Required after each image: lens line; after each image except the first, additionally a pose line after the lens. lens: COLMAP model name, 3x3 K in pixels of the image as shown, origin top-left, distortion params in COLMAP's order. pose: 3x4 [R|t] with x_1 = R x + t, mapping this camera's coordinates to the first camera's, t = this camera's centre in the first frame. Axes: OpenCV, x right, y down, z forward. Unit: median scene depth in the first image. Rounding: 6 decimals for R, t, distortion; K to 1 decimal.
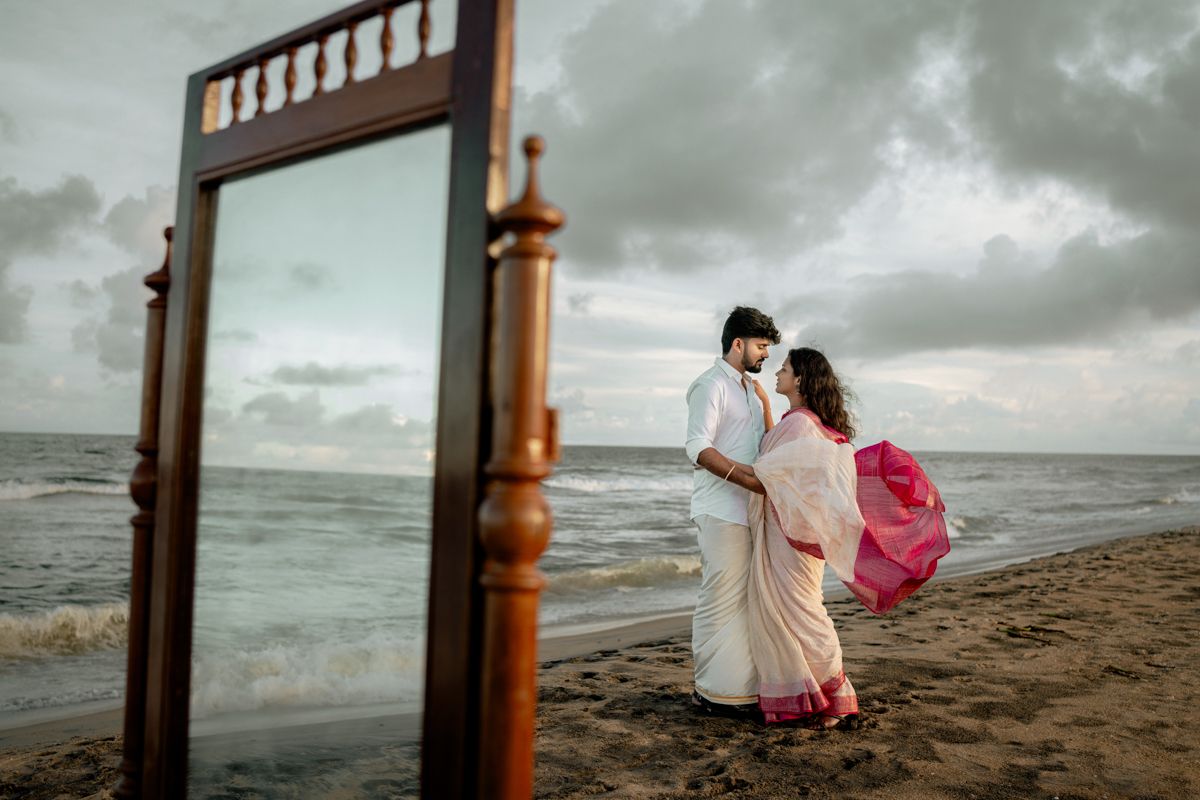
lens RADIAL K [[1145.1, 0, 590.2], [0, 1145.1, 390.5], [0, 0, 1]] dist [-0.206499, 0.230541]
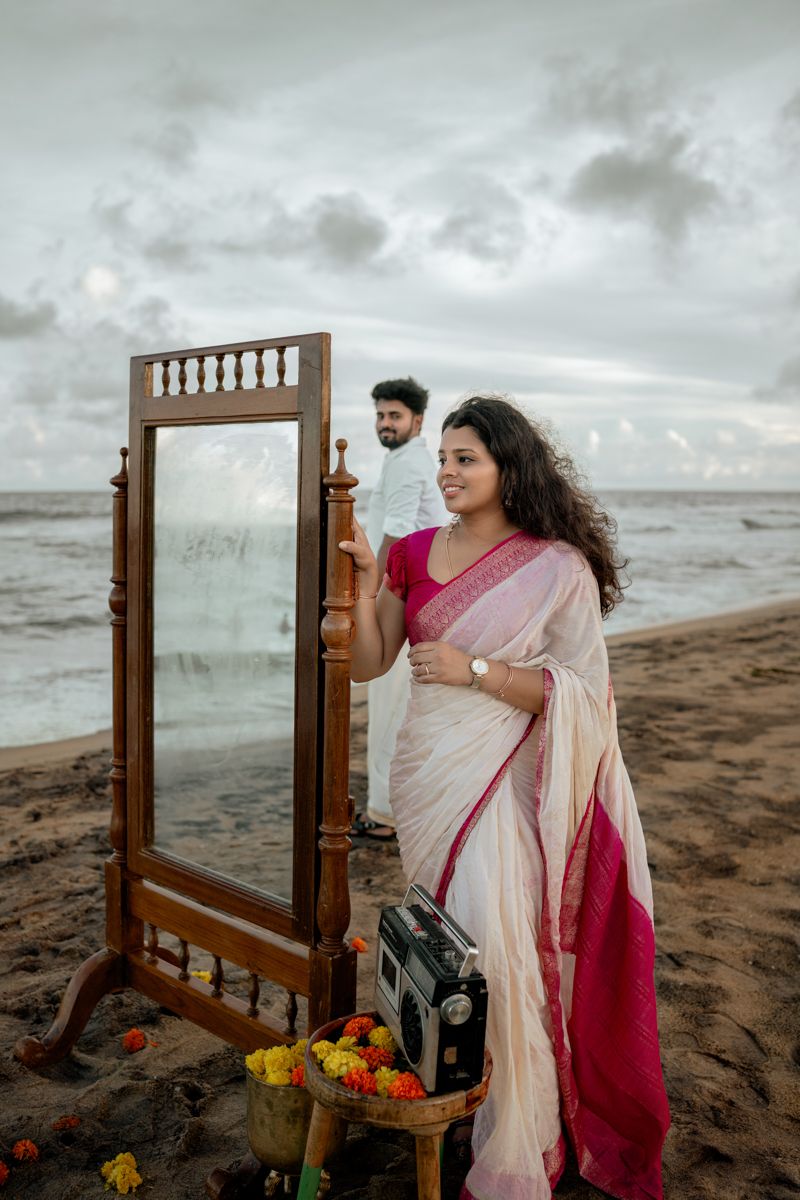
lens RADIAL K [[1145.1, 0, 394.6], [0, 1145.1, 594.0], [0, 0, 1]] dist [-0.206499, 0.230541]
pose [[0.999833, -0.017644, -0.004765, 0.009928], [0.018135, 0.990133, 0.138952, -0.048151], [0.002266, -0.139015, 0.990288, -0.215744]]
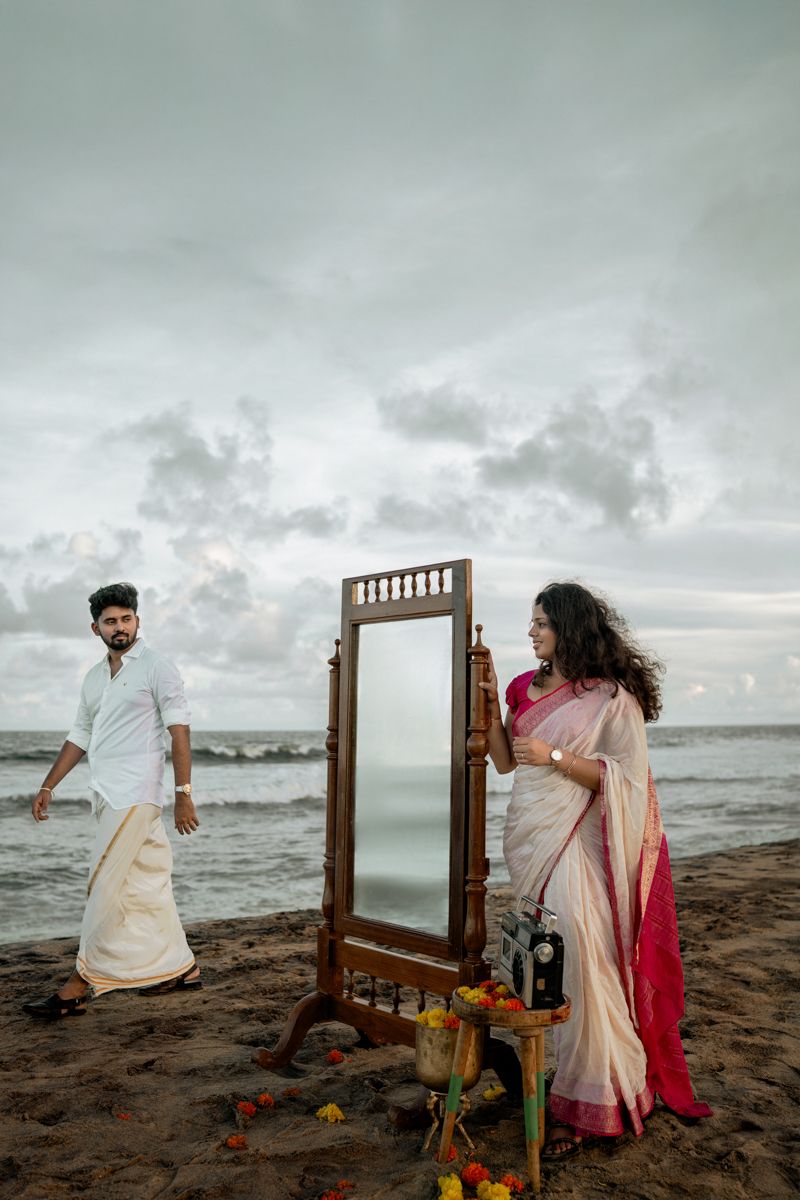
lens RADIAL K [[1144.4, 0, 402.0], [0, 1144.4, 603.6], [0, 0, 1]] dist [-0.213058, 0.246365]
pose [[0.988906, -0.042184, -0.142429, 0.040737], [0.033103, 0.997301, -0.065539, -0.016589], [0.144809, 0.060097, 0.987633, -0.461222]]
